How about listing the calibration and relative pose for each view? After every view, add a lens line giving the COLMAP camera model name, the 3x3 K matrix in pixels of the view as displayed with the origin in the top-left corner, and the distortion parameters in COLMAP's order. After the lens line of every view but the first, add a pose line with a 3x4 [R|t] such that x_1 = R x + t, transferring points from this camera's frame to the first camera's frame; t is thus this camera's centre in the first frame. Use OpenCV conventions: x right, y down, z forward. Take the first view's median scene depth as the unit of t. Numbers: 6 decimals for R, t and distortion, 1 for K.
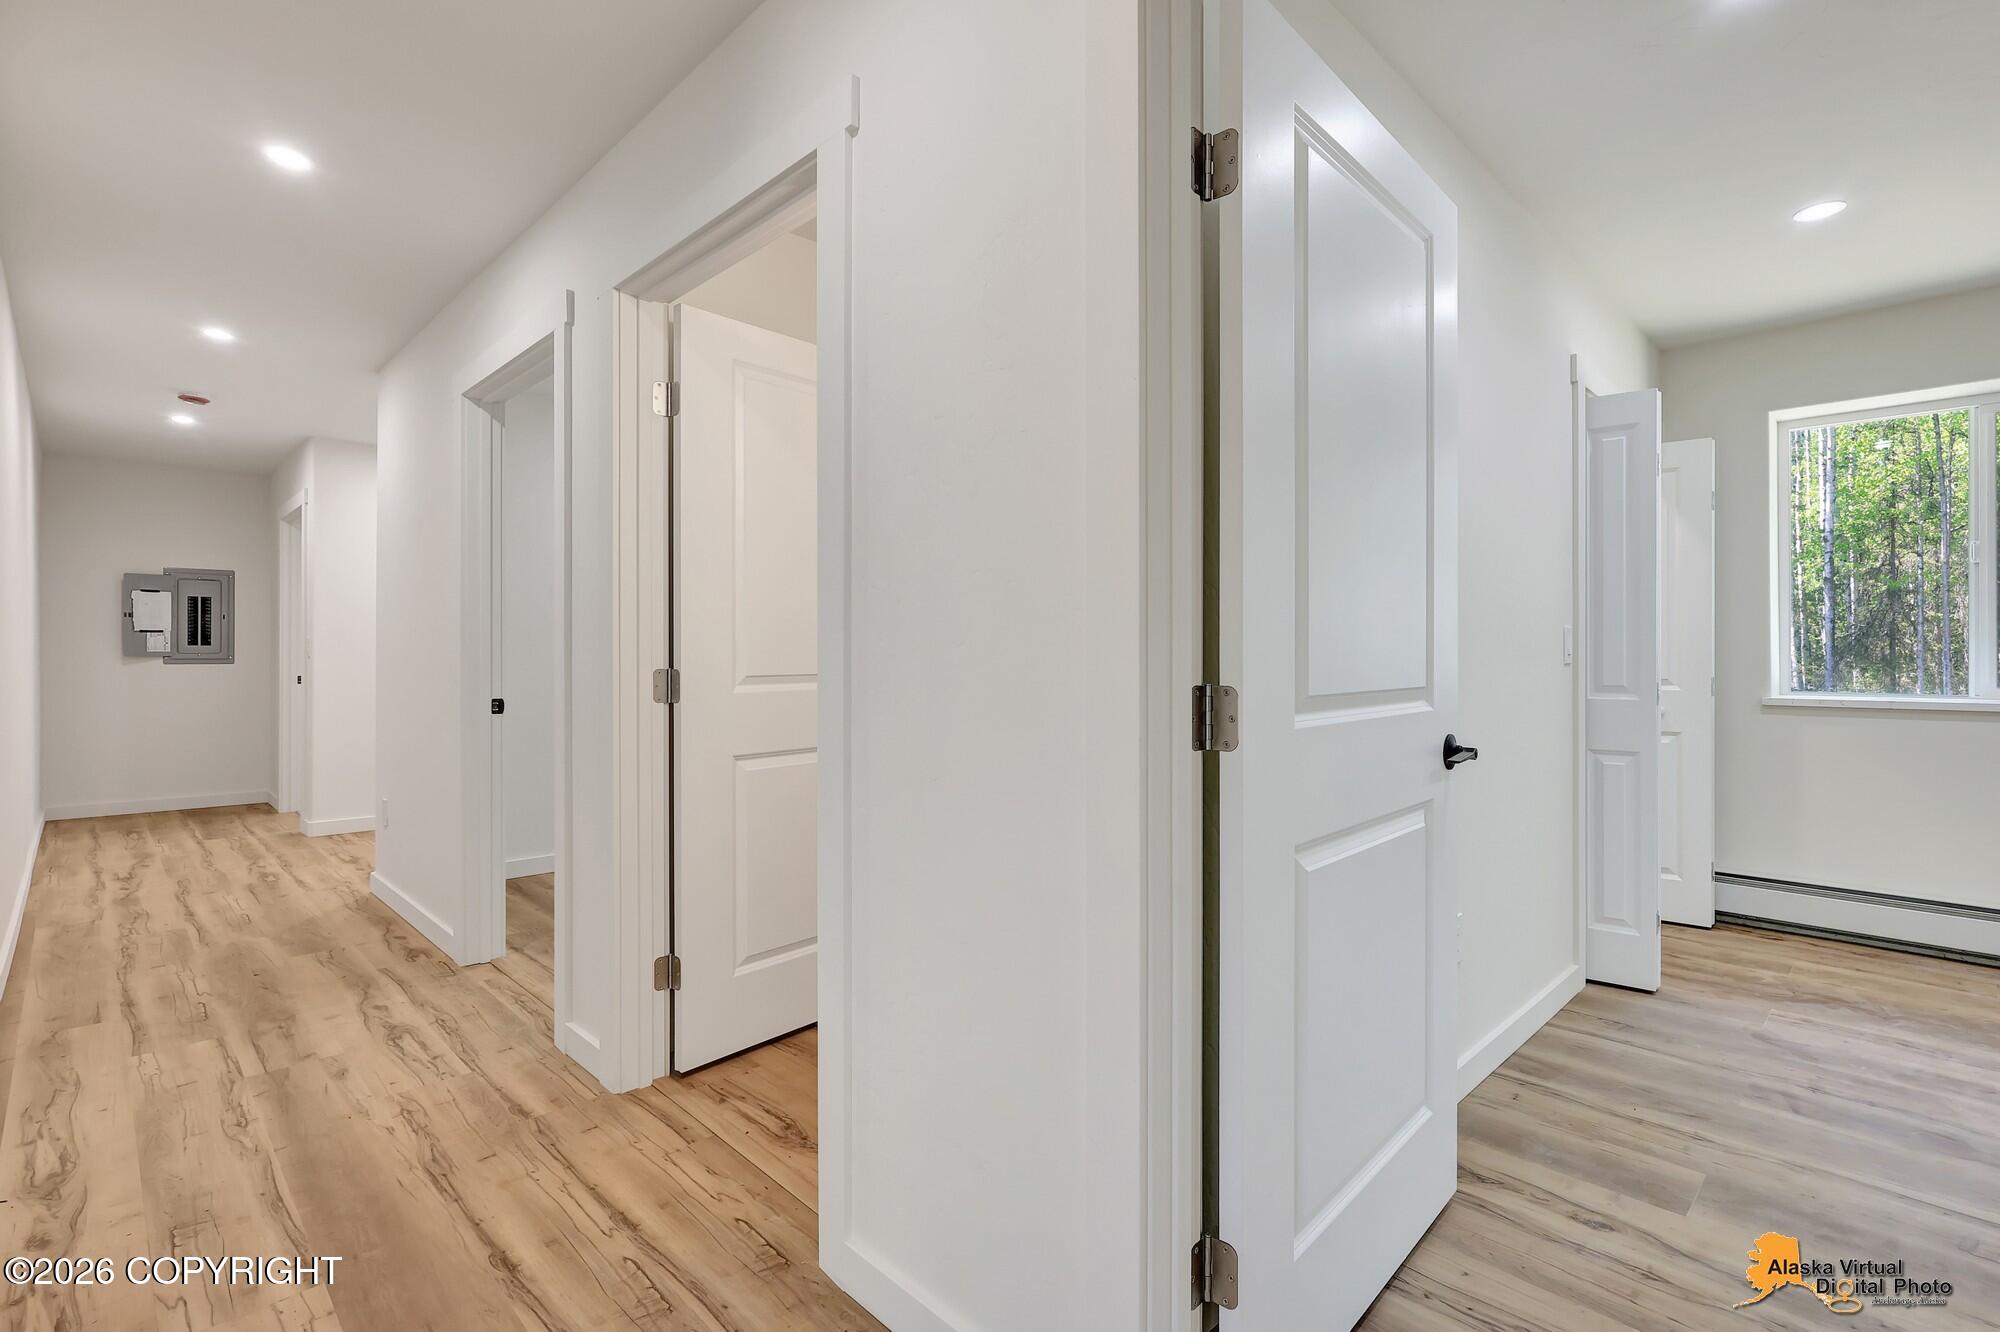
lens RADIAL K [[931.1, 0, 1011.7], [0, 931.1, 655.9], [0, 0, 1]] dist [-0.001072, 0.001412]
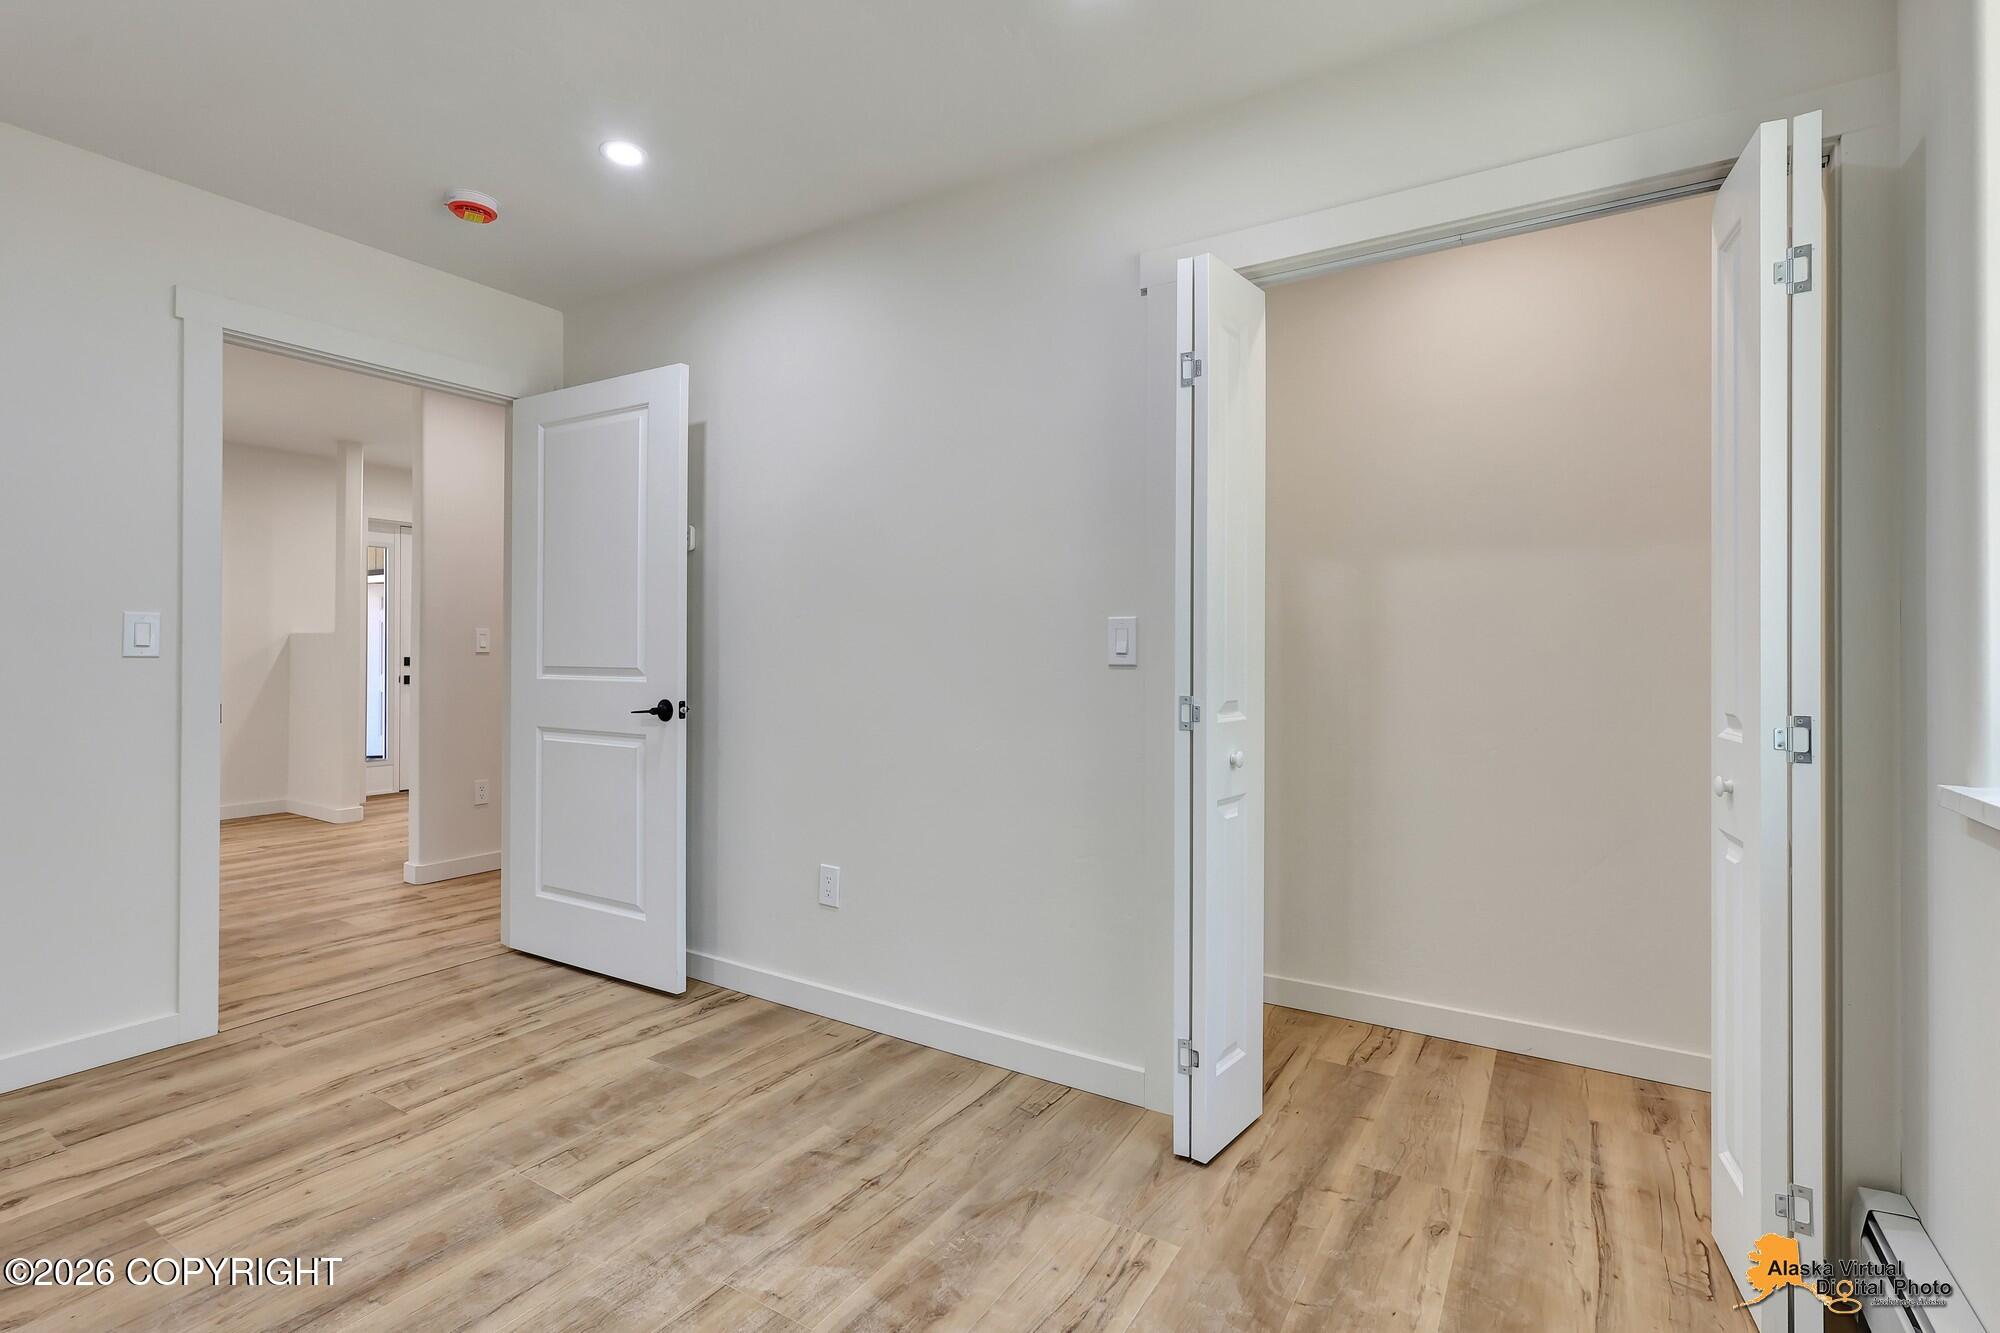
lens RADIAL K [[931.1, 0, 1000.4], [0, 931.1, 661.4], [0, 0, 1]] dist [-0.001072, 0.001412]
pose [[0.226536, 0.000660, -0.974003, 1.804348], [-0.013182, 0.999910, -0.002388, 0.009695], [0.973914, 0.013380, 0.226524, 0.984514]]
